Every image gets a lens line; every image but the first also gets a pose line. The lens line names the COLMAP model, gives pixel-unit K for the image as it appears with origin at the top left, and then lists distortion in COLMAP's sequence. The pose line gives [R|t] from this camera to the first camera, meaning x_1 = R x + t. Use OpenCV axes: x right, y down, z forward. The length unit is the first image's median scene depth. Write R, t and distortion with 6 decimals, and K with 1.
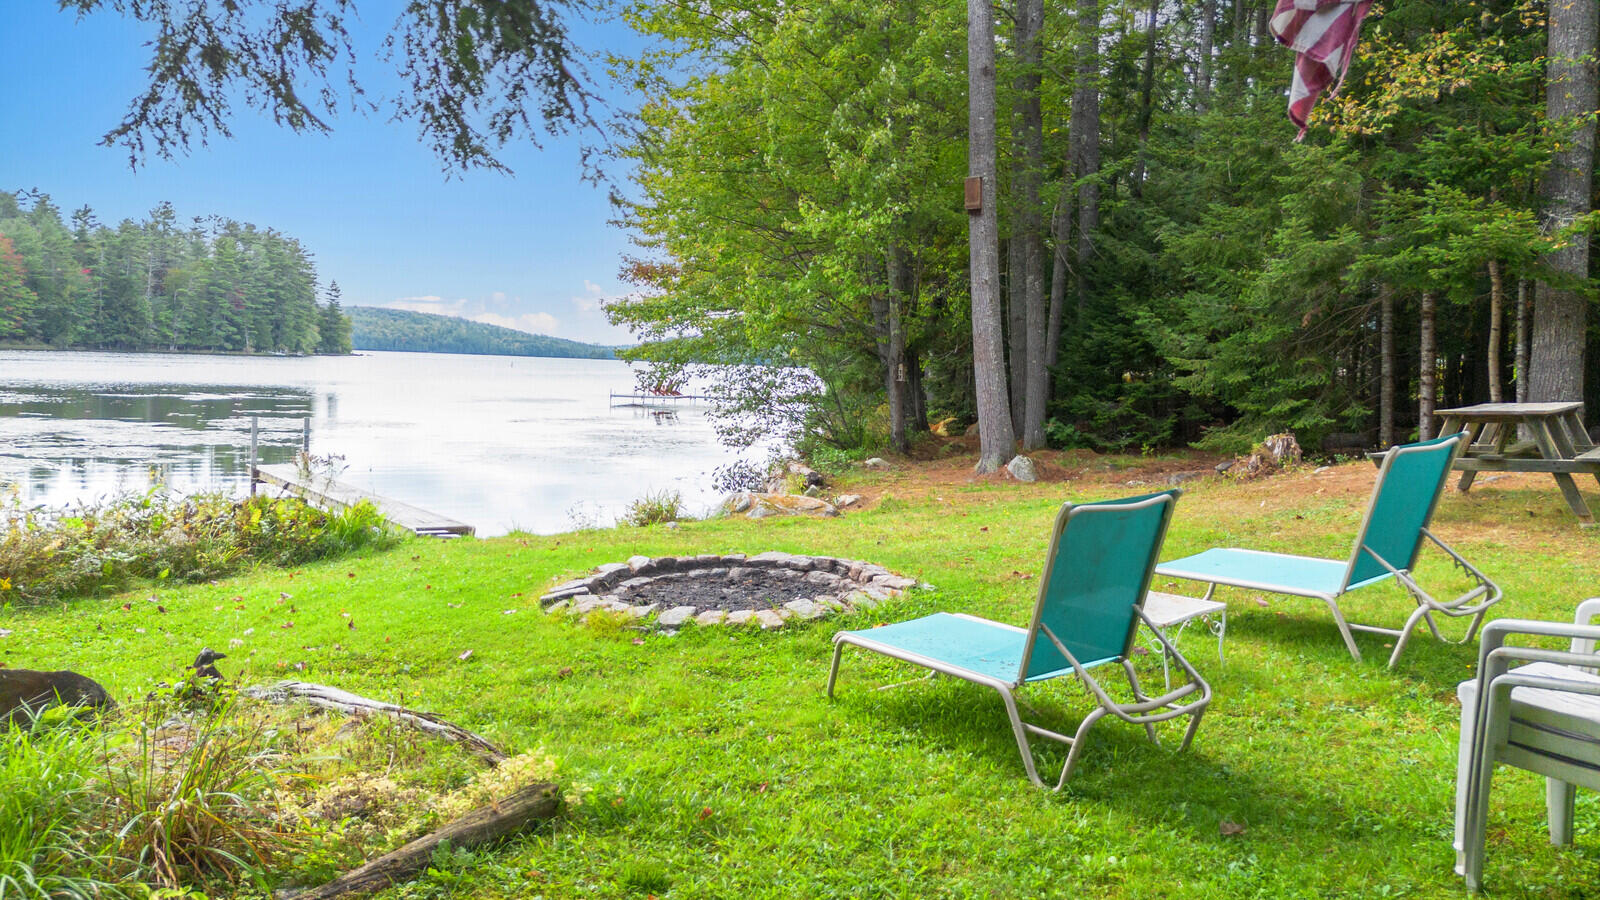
lens RADIAL K [[1186.8, 0, 800.0], [0, 1186.8, 413.0], [0, 0, 1]] dist [0.088618, -0.089568]
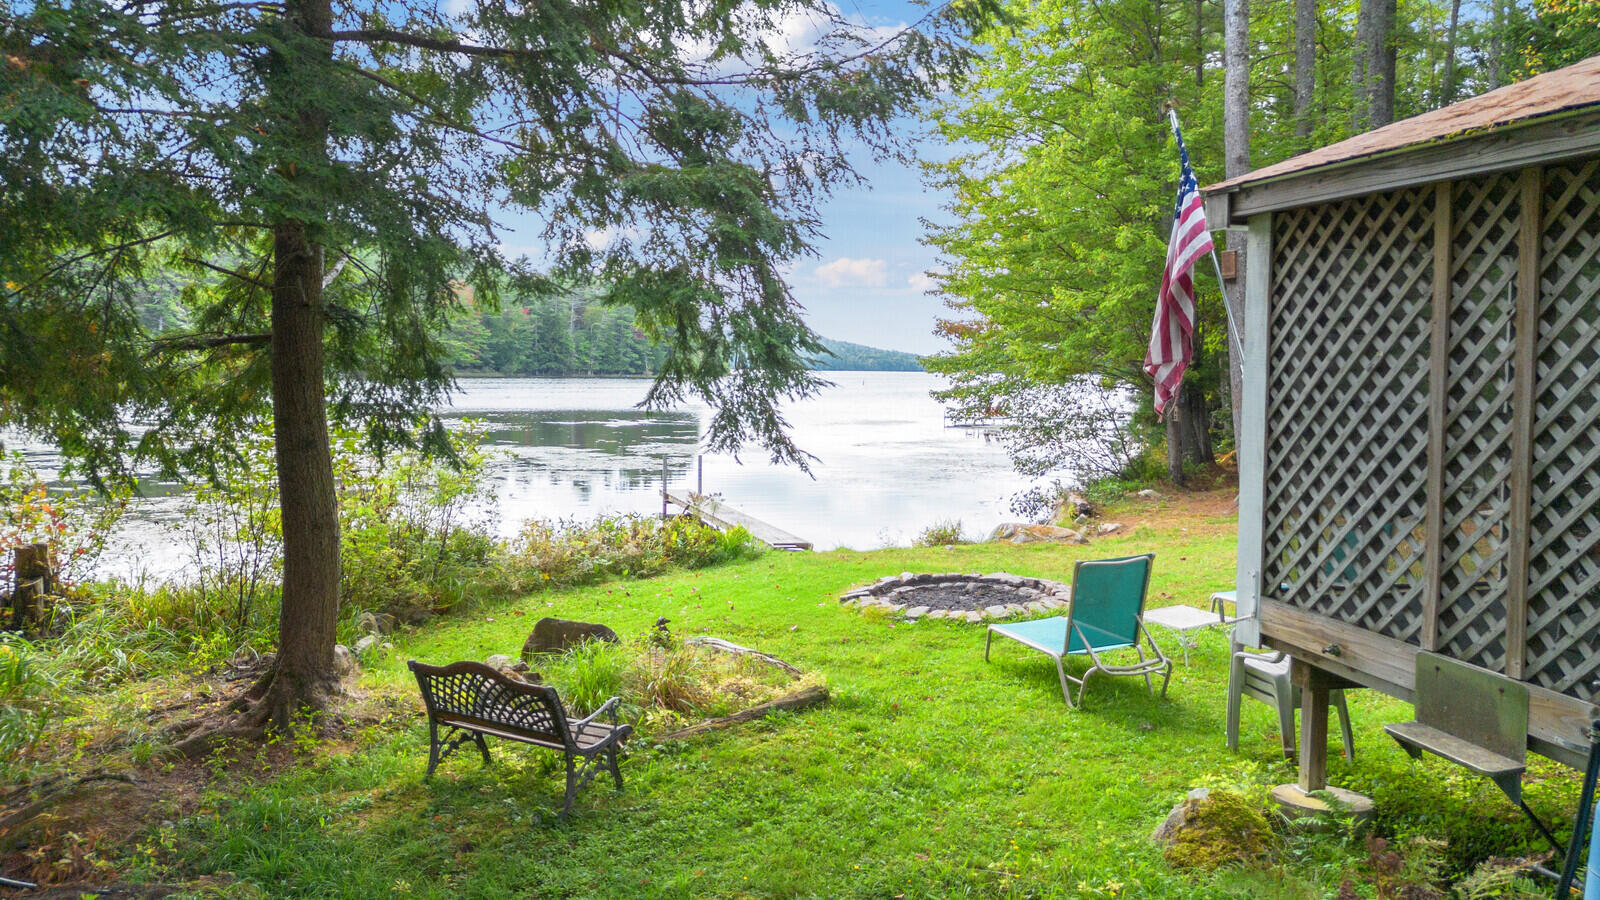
lens RADIAL K [[1131.8, 0, 800.0], [0, 1131.8, 450.0], [0, 0, 1]] dist [0.166105, -0.221776]
pose [[0.956588, 0.000365, -0.291444, 0.065248], [0.006612, 0.999715, 0.022955, -0.029251], [0.291369, -0.023885, 0.956312, -0.176421]]
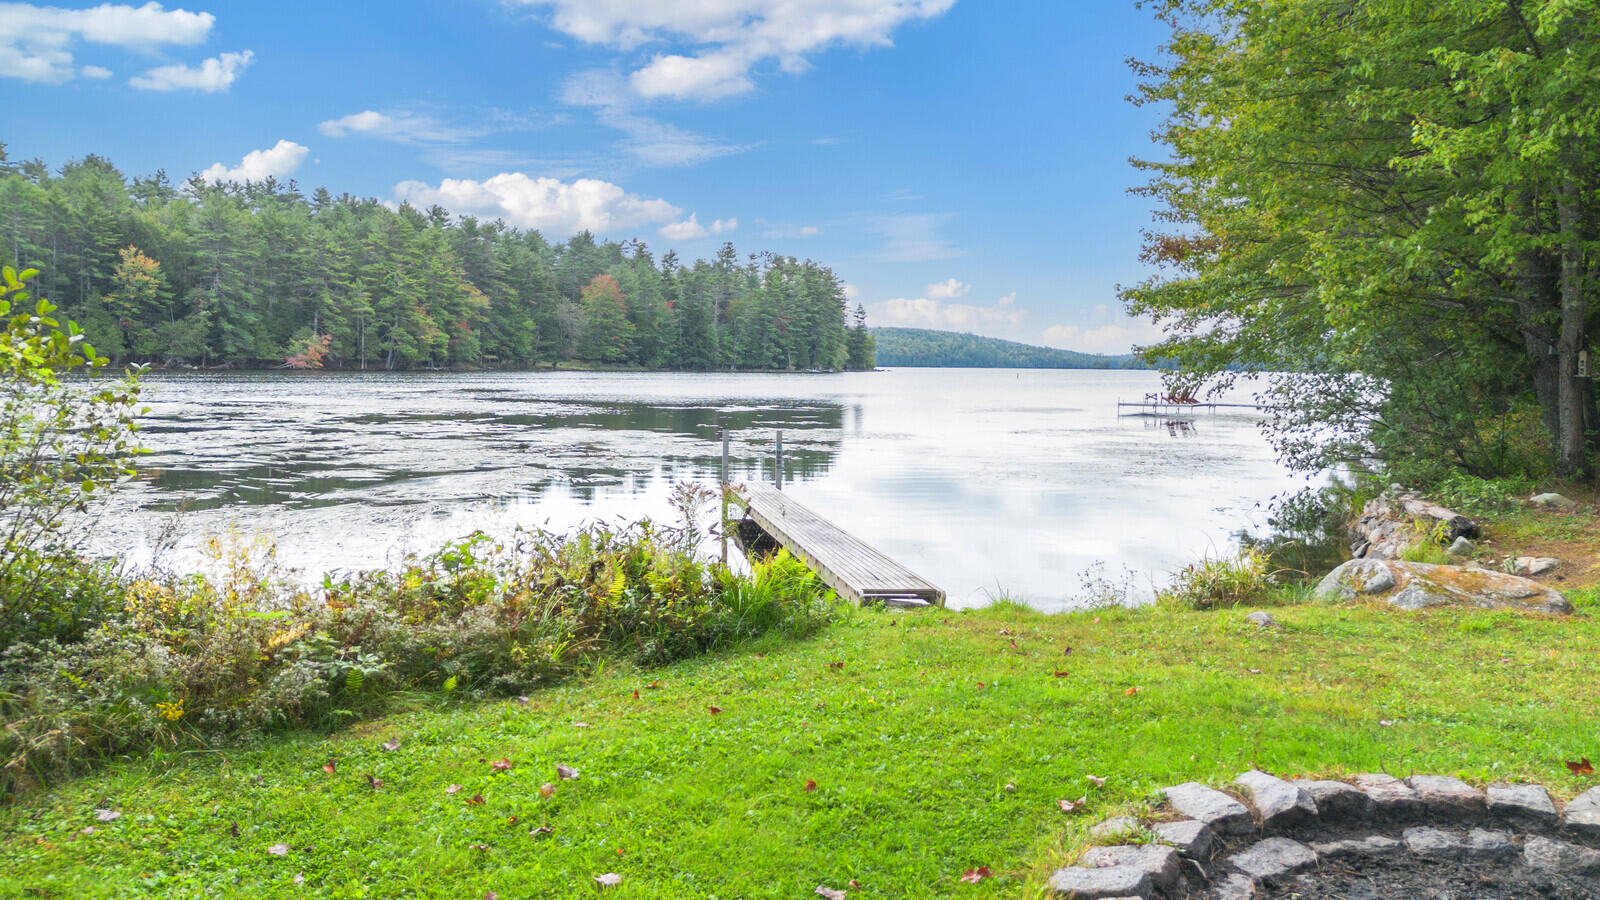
lens RADIAL K [[1131.8, 0, 800.0], [0, 1131.8, 450.0], [0, 0, 1]] dist [0.166105, -0.221776]
pose [[0.911004, 0.009473, -0.412288, -0.049179], [0.000509, 0.999710, 0.024094, -0.002028], [0.412396, -0.022159, 0.910735, 0.234151]]
